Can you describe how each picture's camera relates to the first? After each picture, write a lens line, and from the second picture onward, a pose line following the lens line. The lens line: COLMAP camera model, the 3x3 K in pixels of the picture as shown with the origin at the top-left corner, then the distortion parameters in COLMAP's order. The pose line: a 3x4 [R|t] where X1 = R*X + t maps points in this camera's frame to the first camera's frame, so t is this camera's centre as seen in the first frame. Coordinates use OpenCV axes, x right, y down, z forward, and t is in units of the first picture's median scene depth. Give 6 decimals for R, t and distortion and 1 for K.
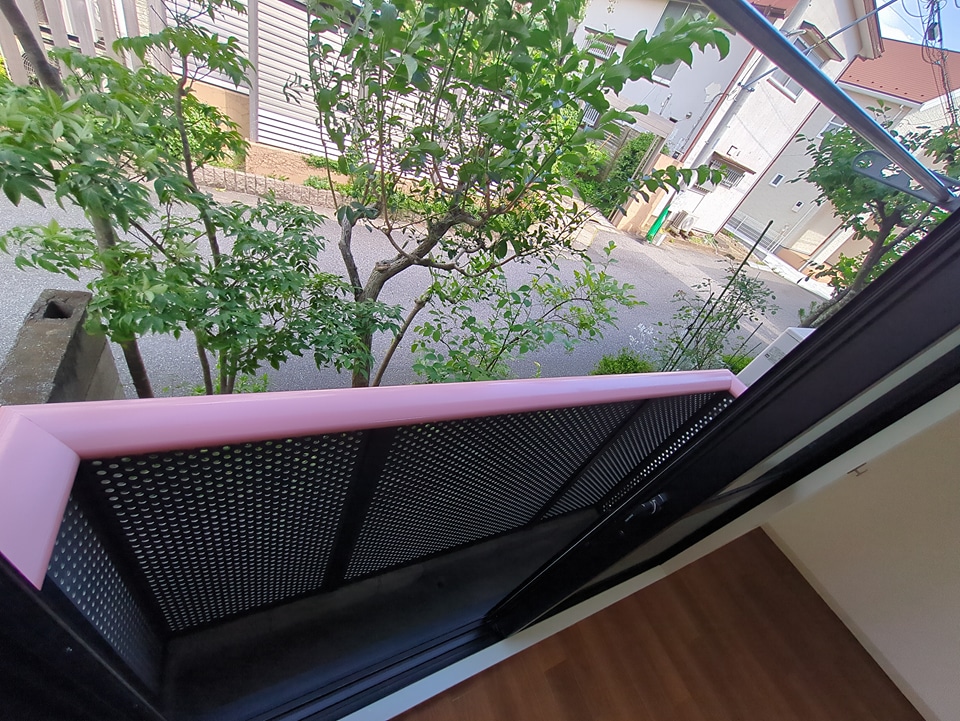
lens RADIAL K [[377.6, 0, 482.3], [0, 377.6, 360.7], [0, 0, 1]] dist [-0.000280, 0.000095]
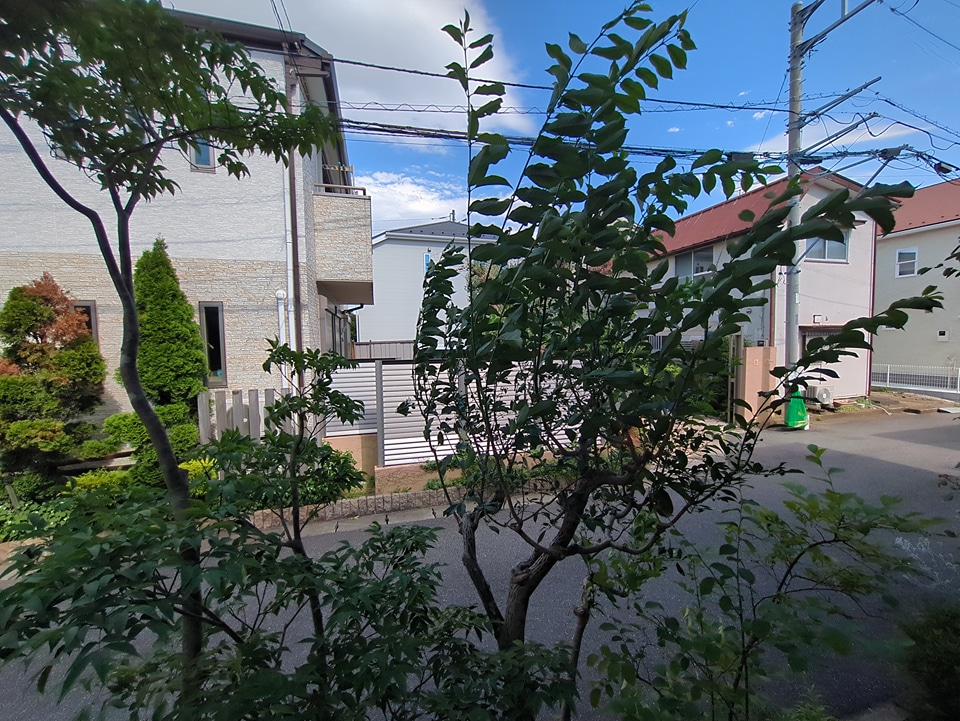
lens RADIAL K [[377.6, 0, 482.3], [0, 377.6, 360.7], [0, 0, 1]] dist [-0.000280, 0.000095]
pose [[0.918805, -0.359308, -0.163388, -0.056565], [0.180327, 0.750327, -0.635996, -0.097941], [0.351113, 0.554893, 0.754197, 0.166475]]
